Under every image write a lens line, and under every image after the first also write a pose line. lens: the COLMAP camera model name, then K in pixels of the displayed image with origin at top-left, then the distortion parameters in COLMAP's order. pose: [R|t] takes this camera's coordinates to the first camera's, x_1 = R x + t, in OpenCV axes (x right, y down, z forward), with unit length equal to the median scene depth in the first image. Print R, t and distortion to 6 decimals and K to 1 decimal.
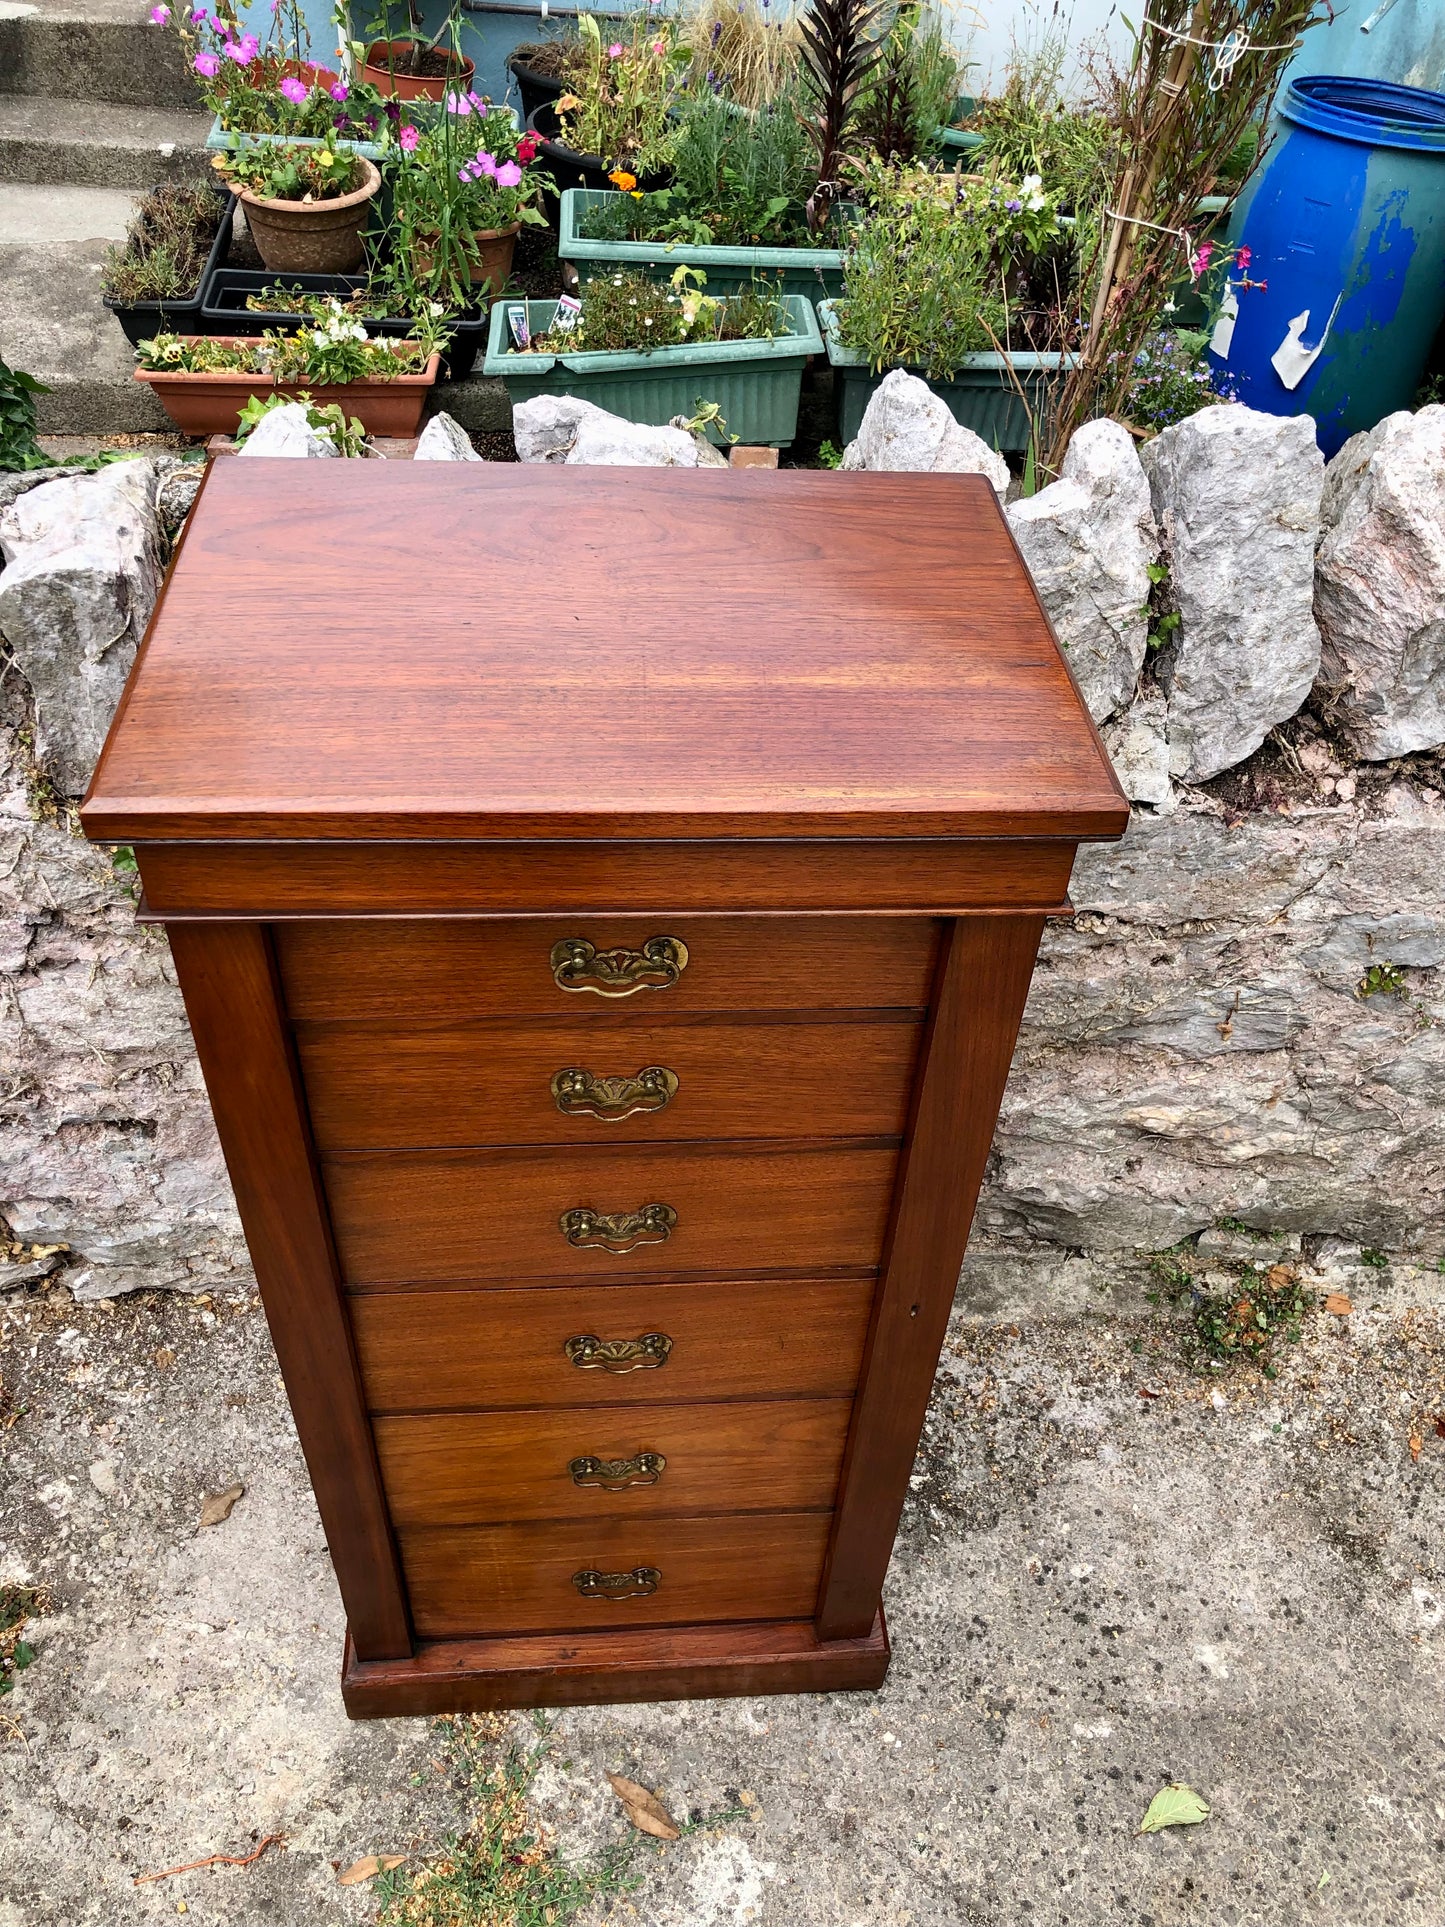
lens RADIAL K [[1598.7, 0, 741.7], [0, 1598.7, 947.0], [0, 0, 1]] dist [0.010339, 0.009446]
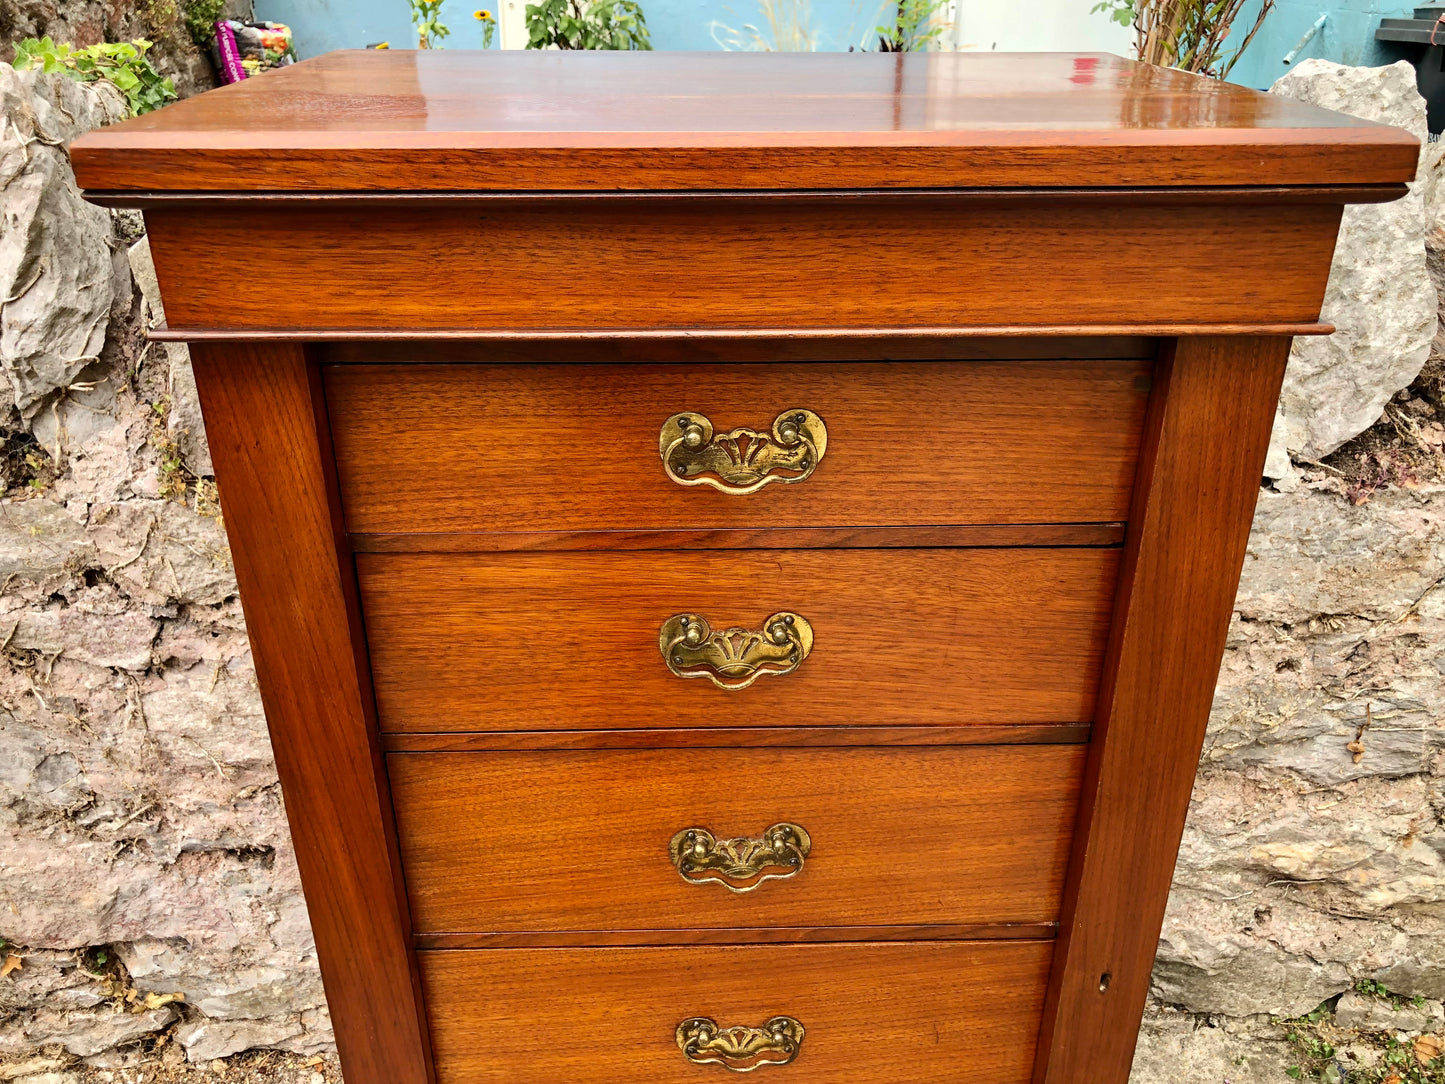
lens RADIAL K [[1198.8, 0, 716.9], [0, 1198.8, 524.8], [0, 0, 1]] dist [0.010339, 0.009446]
pose [[0.996955, -0.025655, -0.073639, -0.027831], [0.004227, 0.960724, -0.277473, 0.130274], [0.077866, 0.276317, 0.957907, 0.253653]]
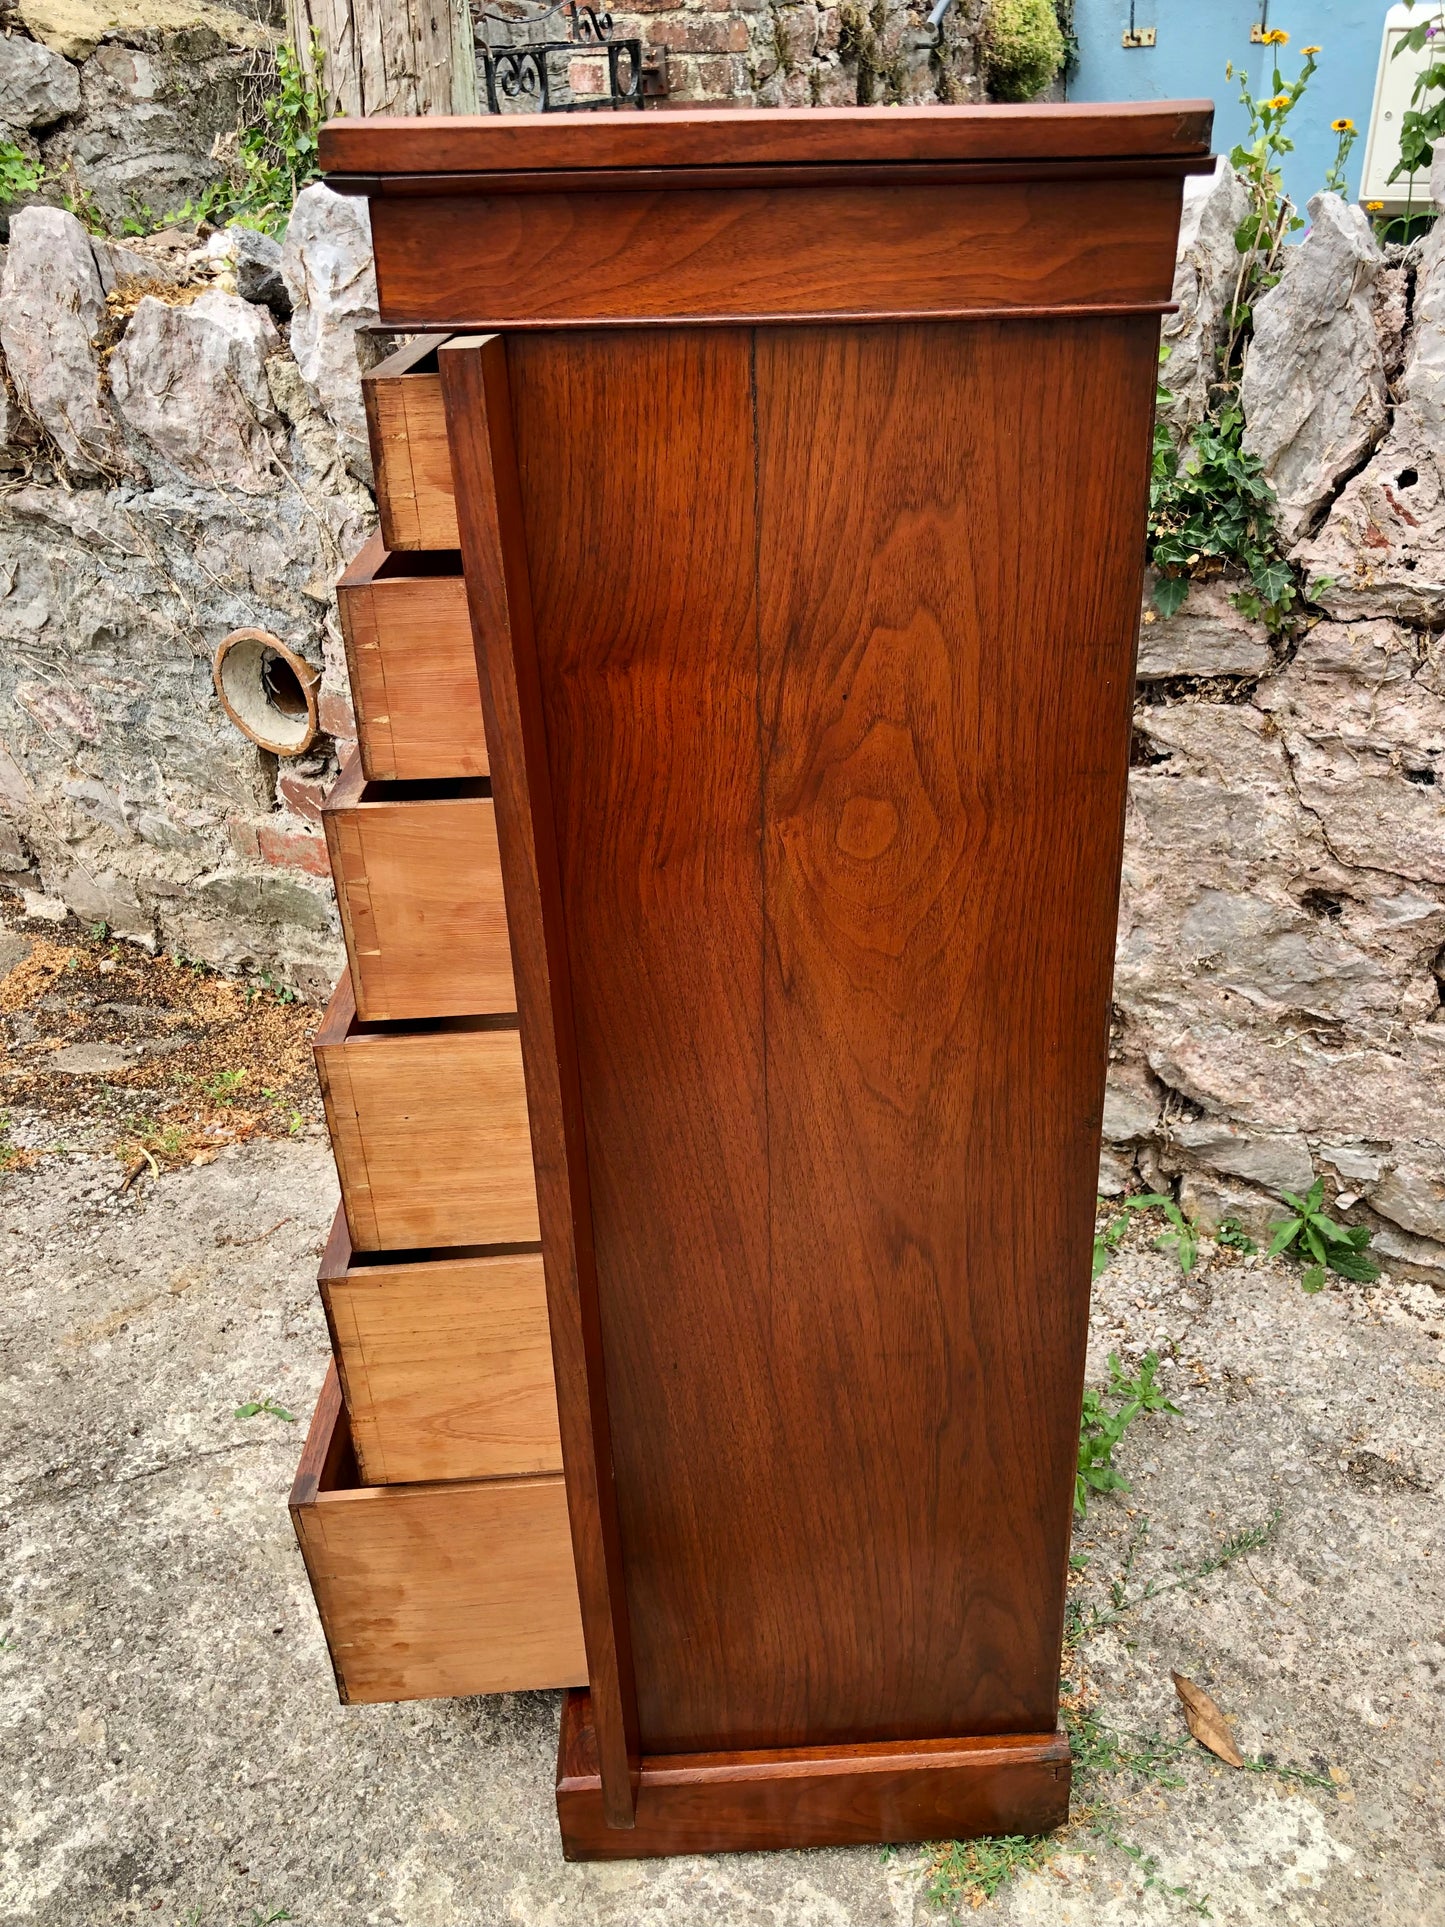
lens RADIAL K [[1598.7, 0, 733.2], [0, 1598.7, 946.8], [0, 0, 1]] dist [0.010339, 0.009446]
pose [[0.834988, 0.186802, -0.517591, 0.087560], [-0.305142, 0.939930, -0.153034, 0.347454], [0.457913, 0.285721, 0.841831, 0.061754]]
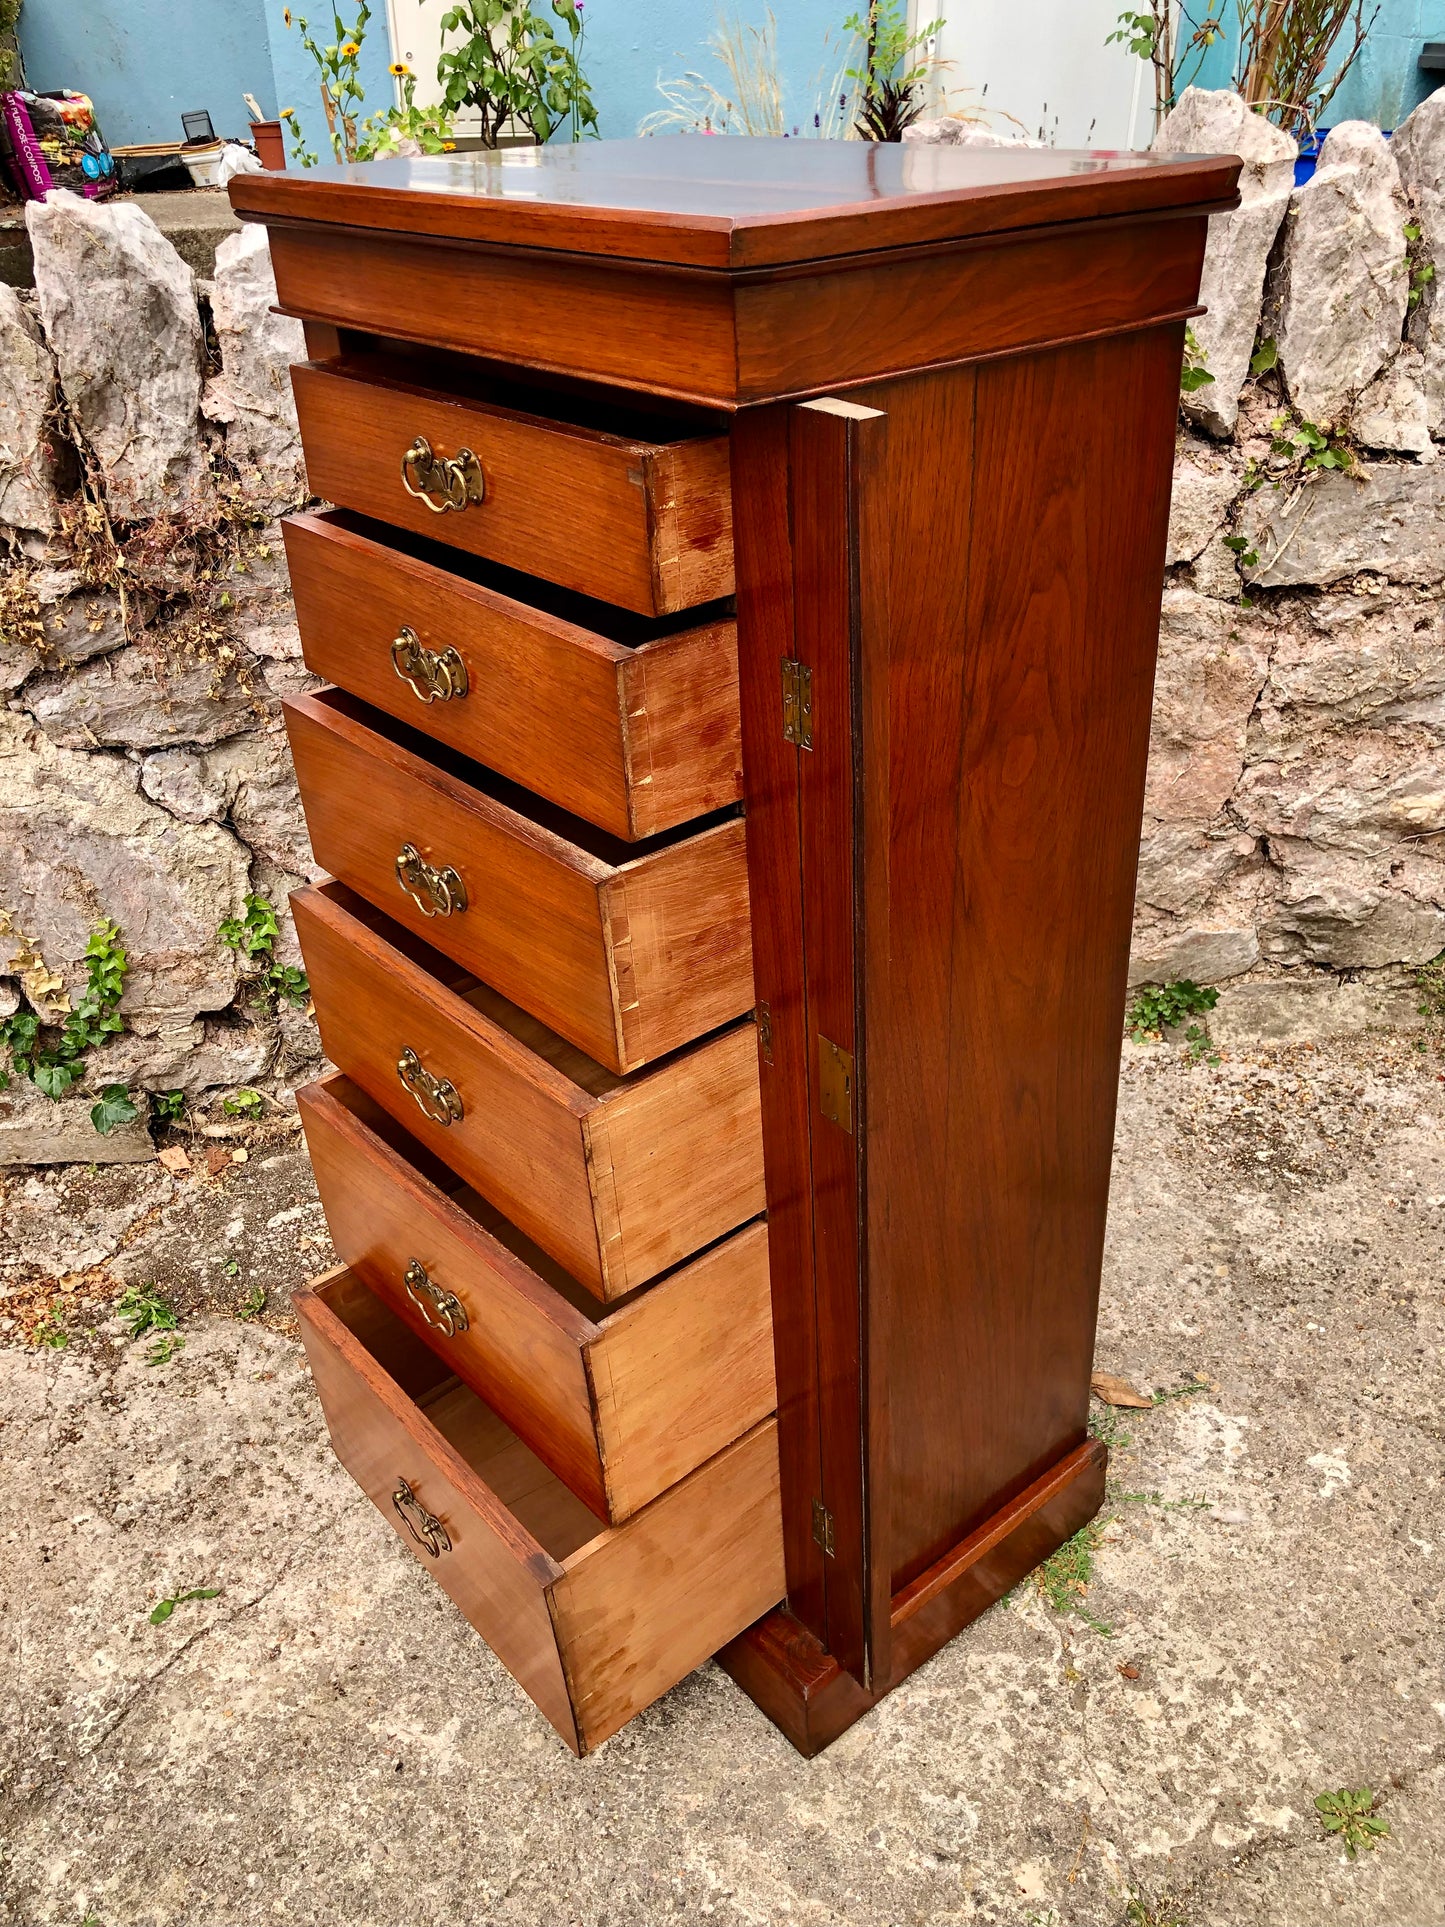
lens RADIAL K [[1598.7, 0, 729.9], [0, 1598.7, 950.7], [0, 0, 1]] dist [0.010339, 0.009446]
pose [[0.993366, -0.110419, 0.032121, -0.306192], [0.114249, 0.979422, -0.166373, 0.383529], [-0.013089, 0.168939, 0.985540, -0.099826]]
